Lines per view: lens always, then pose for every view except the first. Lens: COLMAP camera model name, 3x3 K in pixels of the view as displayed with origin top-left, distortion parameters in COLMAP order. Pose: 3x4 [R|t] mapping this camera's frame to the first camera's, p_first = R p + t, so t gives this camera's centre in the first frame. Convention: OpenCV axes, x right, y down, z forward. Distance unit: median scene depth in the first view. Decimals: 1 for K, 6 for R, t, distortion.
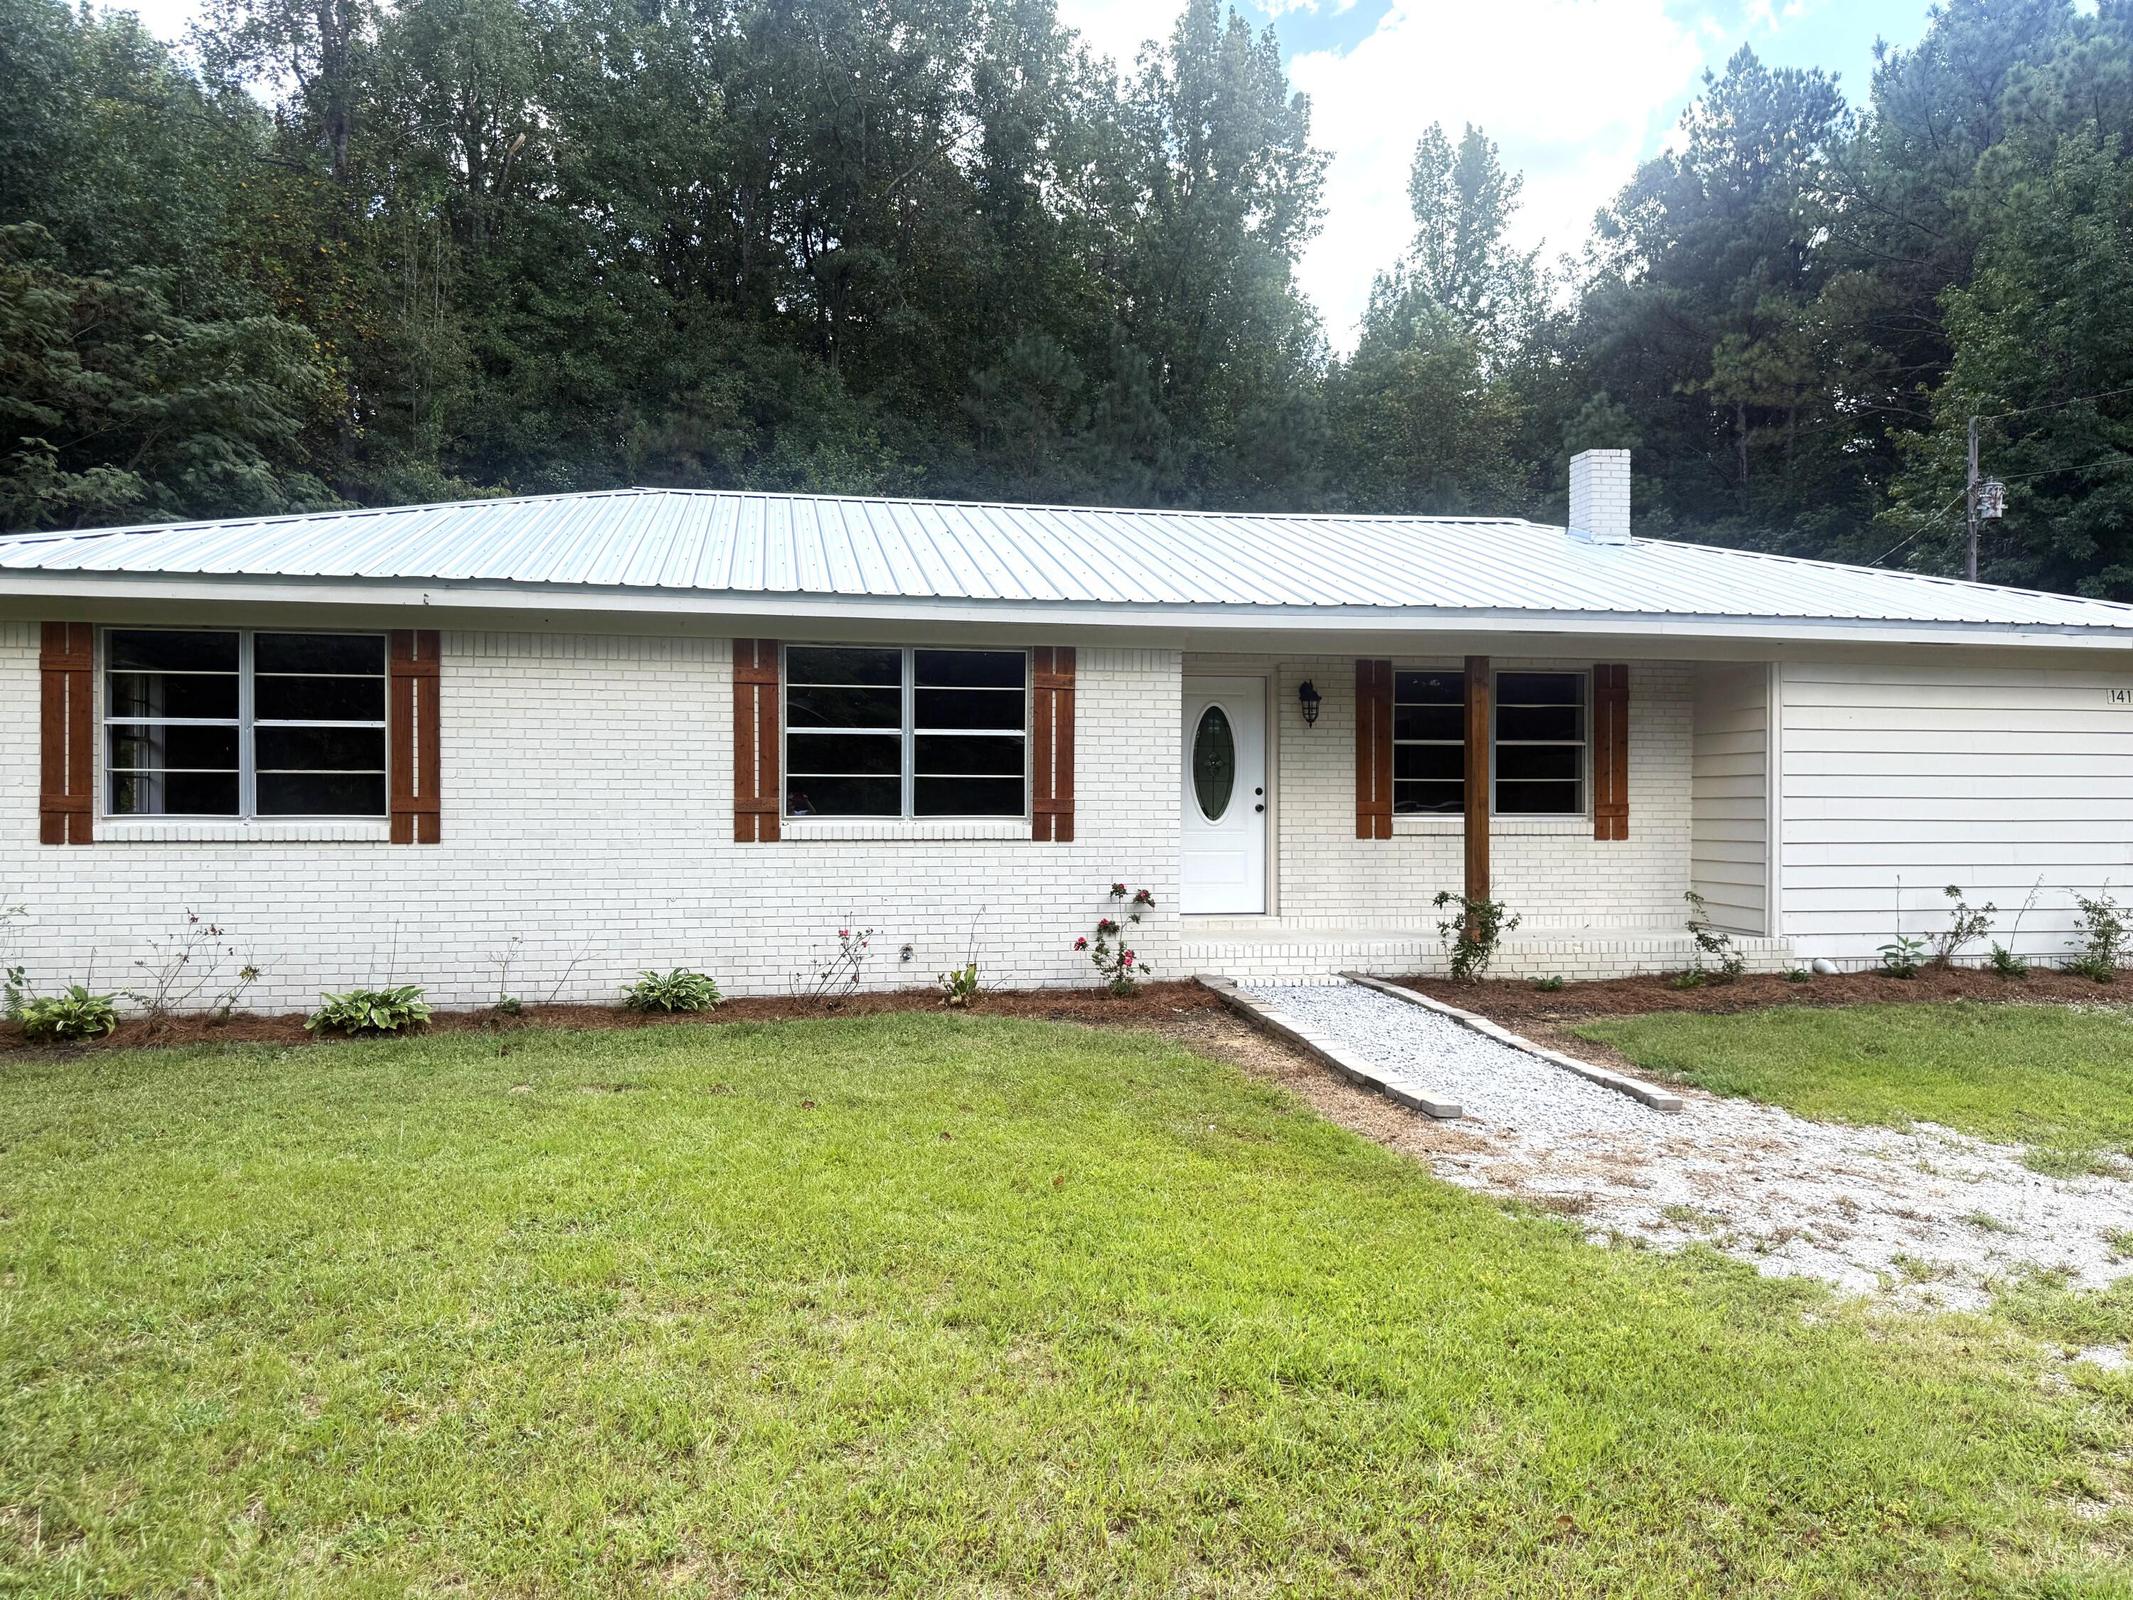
lens RADIAL K [[1502.1, 0, 1071.3], [0, 1502.1, 795.8], [0, 0, 1]] dist [0.029988, -0.019439]
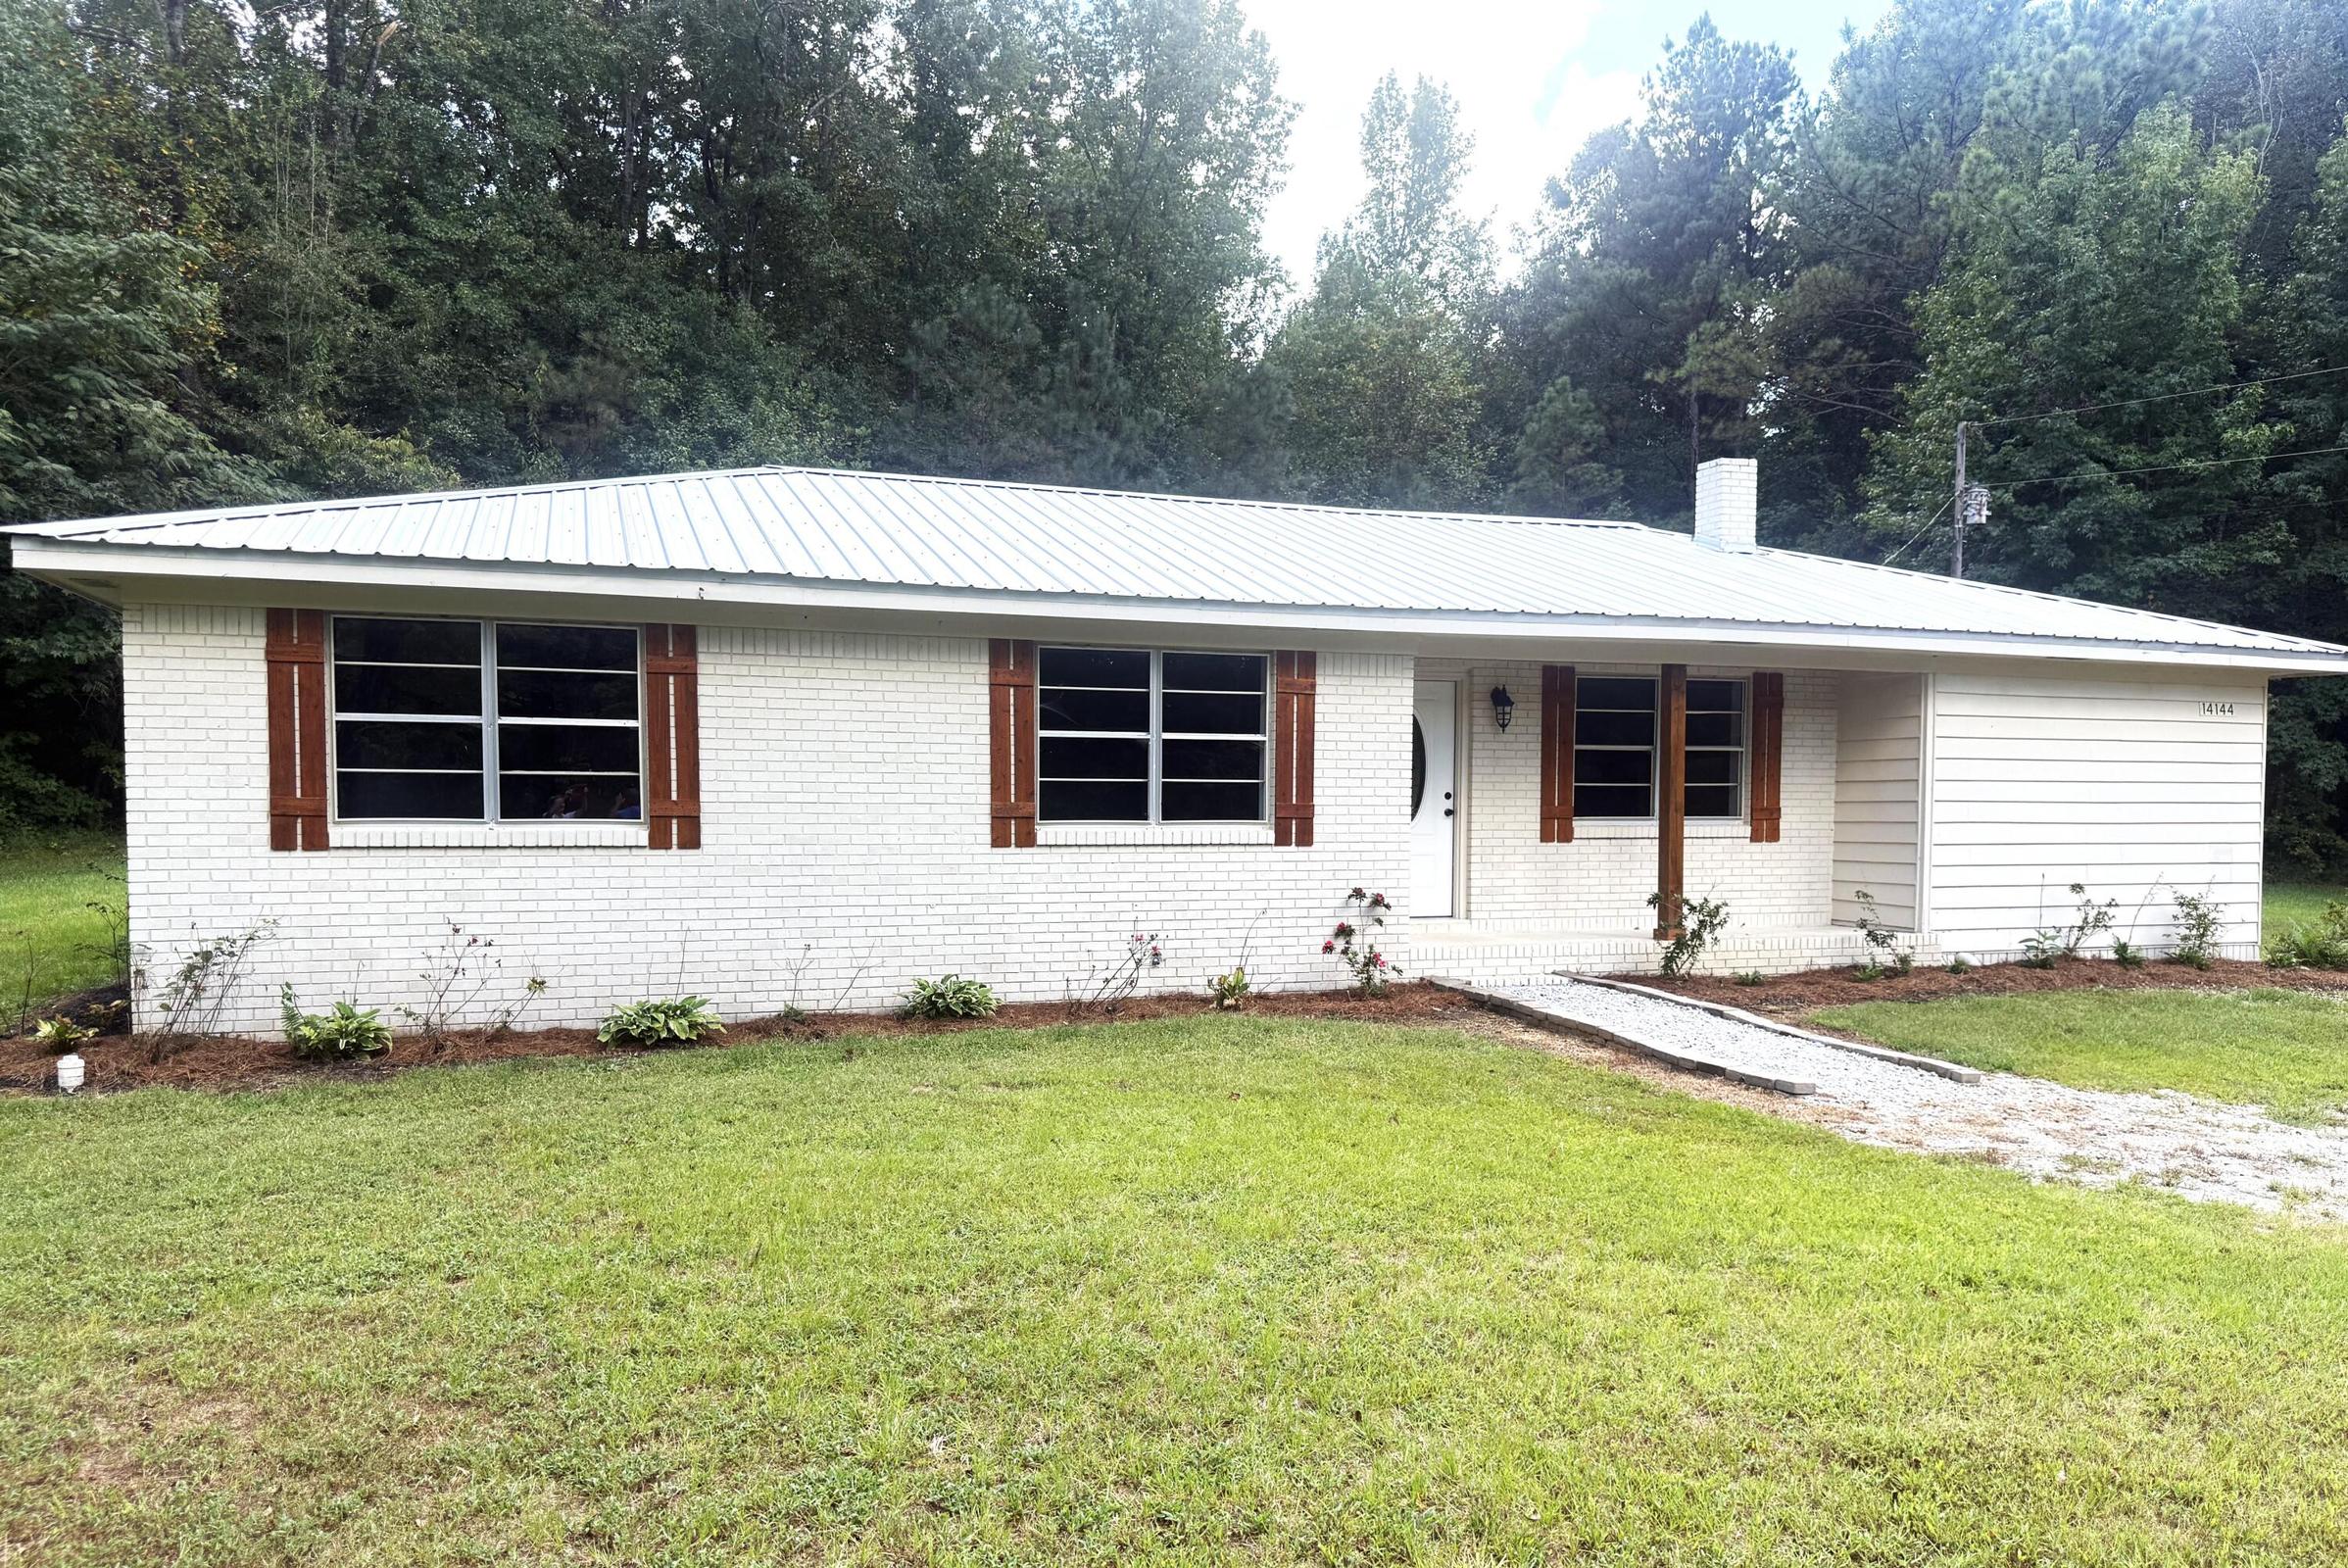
lens RADIAL K [[1662.2, 0, 1184.6], [0, 1662.2, 868.4], [0, 0, 1]] dist [0.027159, -0.019765]
pose [[0.987565, -0.005080, 0.157130, -0.227635], [-0.001731, 0.999066, 0.043181, -0.001907], [-0.157203, -0.042917, 0.986633, -0.074617]]
